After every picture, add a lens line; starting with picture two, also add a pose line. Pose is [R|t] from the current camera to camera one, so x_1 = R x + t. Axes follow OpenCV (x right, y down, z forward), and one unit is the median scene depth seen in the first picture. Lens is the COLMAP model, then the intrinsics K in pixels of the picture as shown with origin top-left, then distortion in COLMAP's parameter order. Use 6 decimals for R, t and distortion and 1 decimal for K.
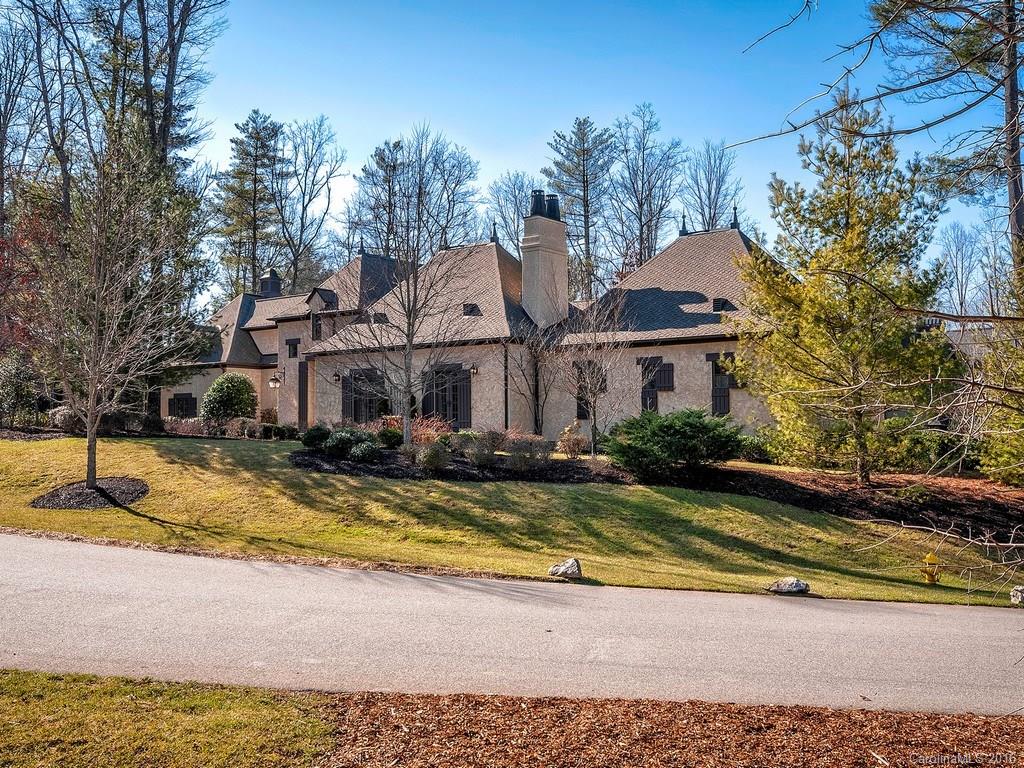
lens RADIAL K [[894.4, 0, 512.0], [0, 894.4, 384.0], [0, 0, 1]] dist [-0.001437, 0.001009]
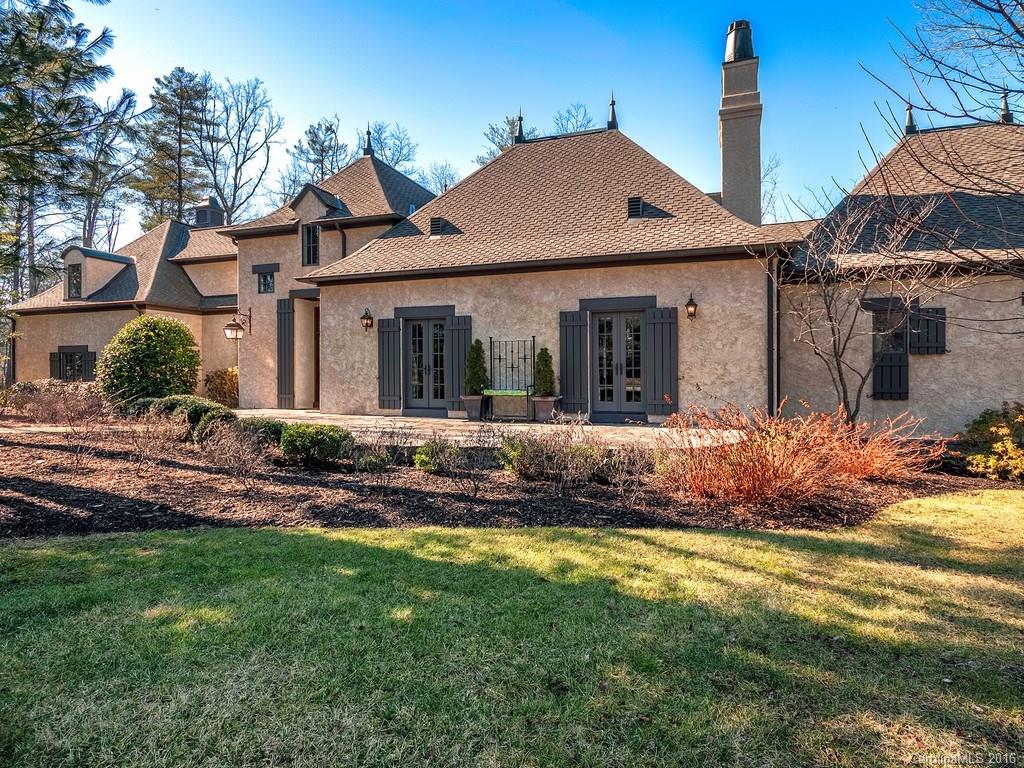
lens RADIAL K [[485.8, 0, 511.8], [0, 485.8, 370.0], [0, 0, 1]] dist [0.002552, 0.000042]
pose [[0.946228, 0.005127, 0.323459, -0.167841], [-0.018104, 0.999147, 0.037126, 0.008981], [-0.322992, -0.040986, 0.945514, 0.535220]]
